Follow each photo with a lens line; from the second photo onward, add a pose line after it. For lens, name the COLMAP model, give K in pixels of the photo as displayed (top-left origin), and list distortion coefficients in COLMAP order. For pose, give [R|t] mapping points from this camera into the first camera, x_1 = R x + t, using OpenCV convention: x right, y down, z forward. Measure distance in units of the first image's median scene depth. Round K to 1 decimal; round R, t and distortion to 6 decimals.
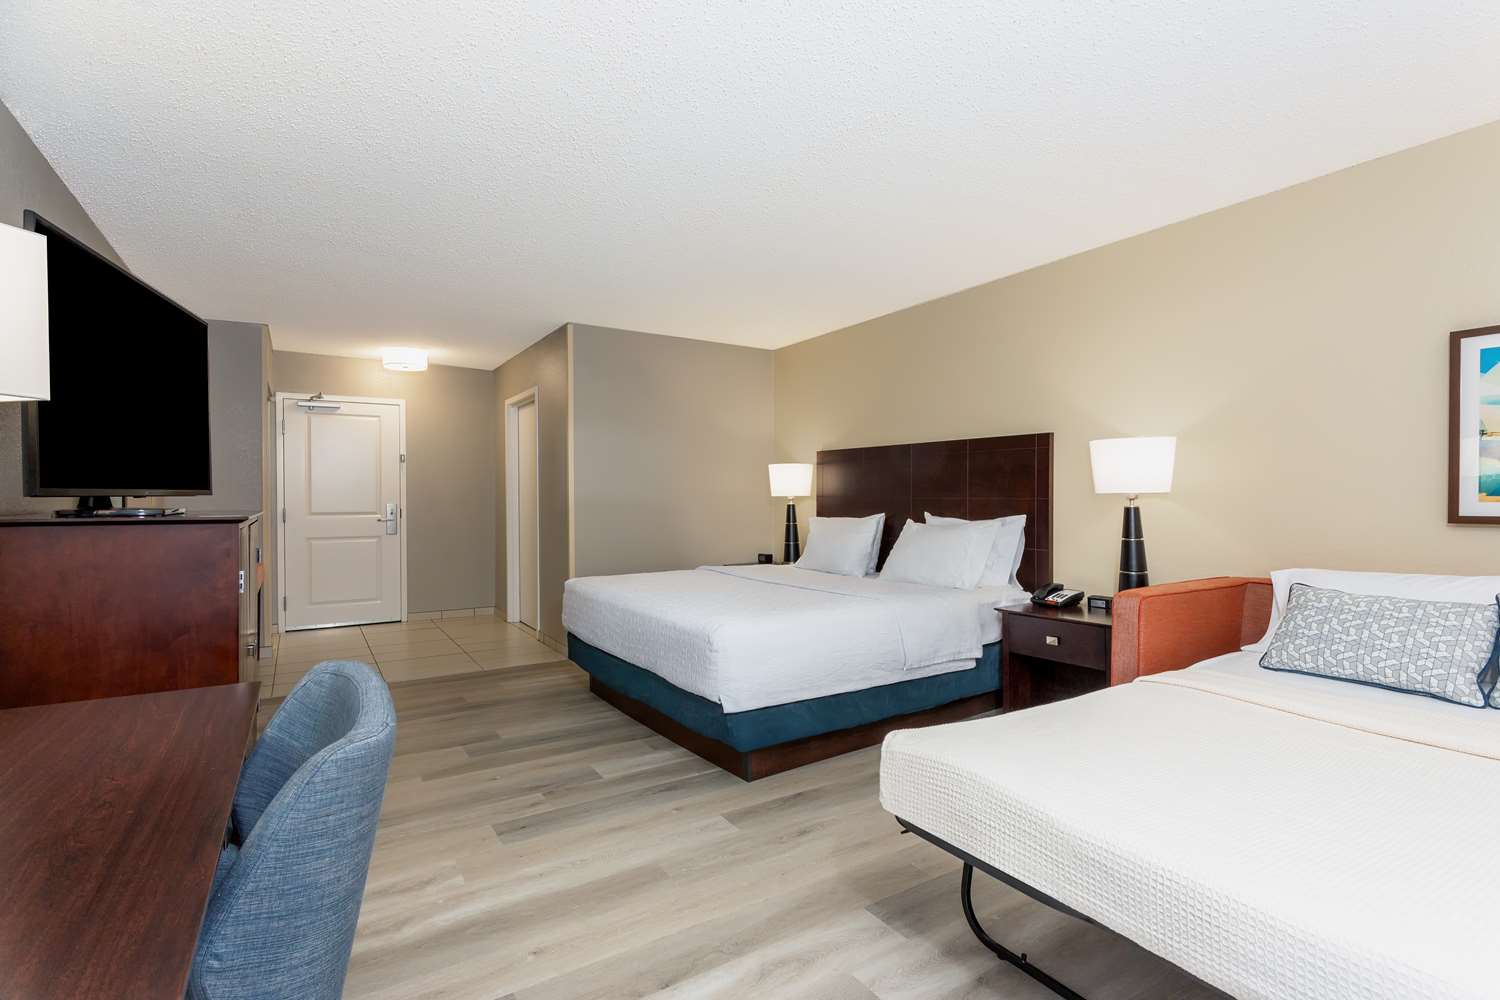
lens RADIAL K [[726.0, 0, 750.0], [0, 726.0, 500.0], [0, 0, 1]] dist [-0.000229, -0.000116]
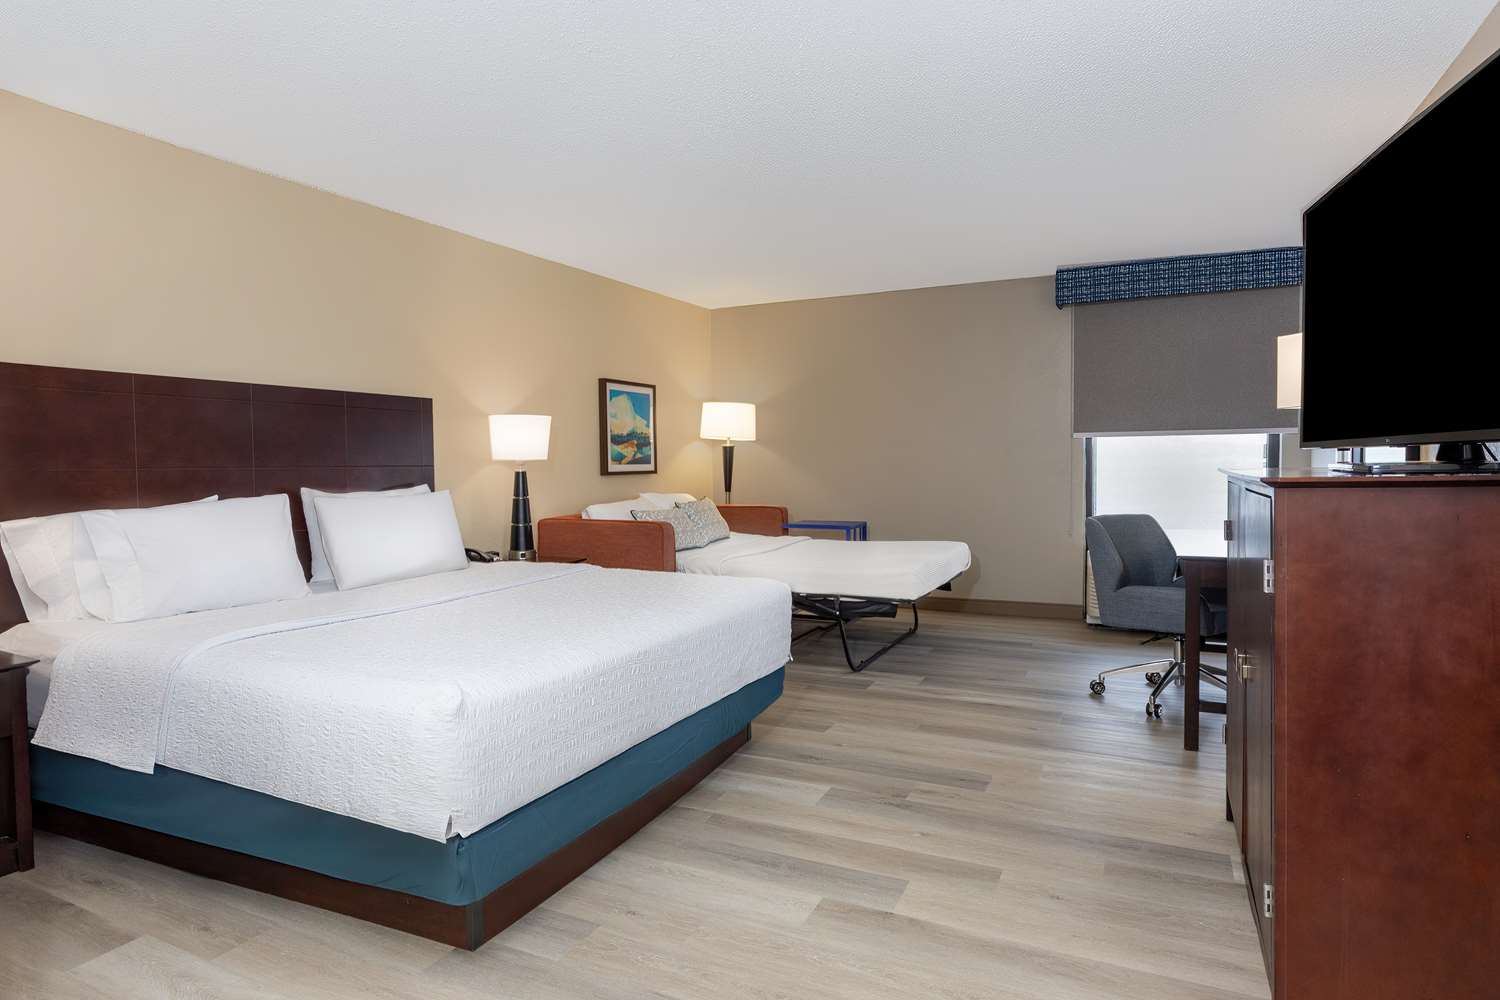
lens RADIAL K [[870.2, 0, 714.7], [0, 870.2, 491.9], [0, 0, 1]] dist [-0.003935, 0.001694]
pose [[-0.516145, -0.019288, 0.856284, -0.913338], [0.020712, 0.999173, 0.034991, -0.000430], [-0.856251, 0.035796, -0.515319, 1.494448]]
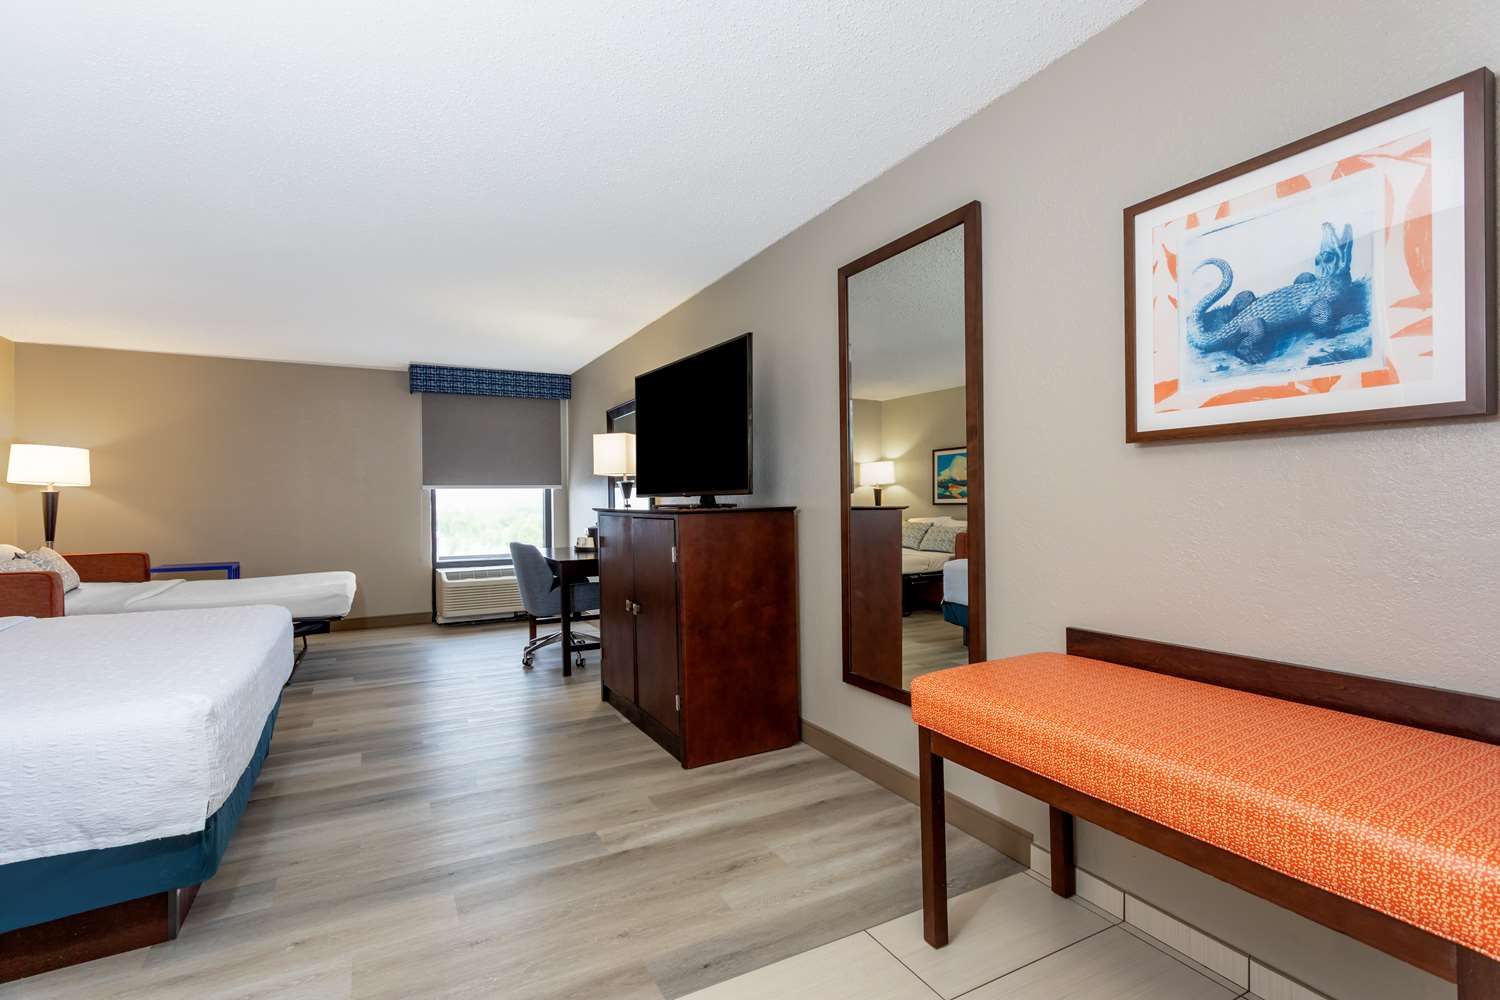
lens RADIAL K [[726.0, 0, 750.0], [0, 726.0, 500.0], [0, 0, 1]] dist [-0.000229, -0.000116]
pose [[-0.998054, 0.018478, 0.059557, -0.800463], [0.019045, 0.999778, 0.008973, -0.003793], [-0.059378, 0.010089, -0.998185, 1.892232]]
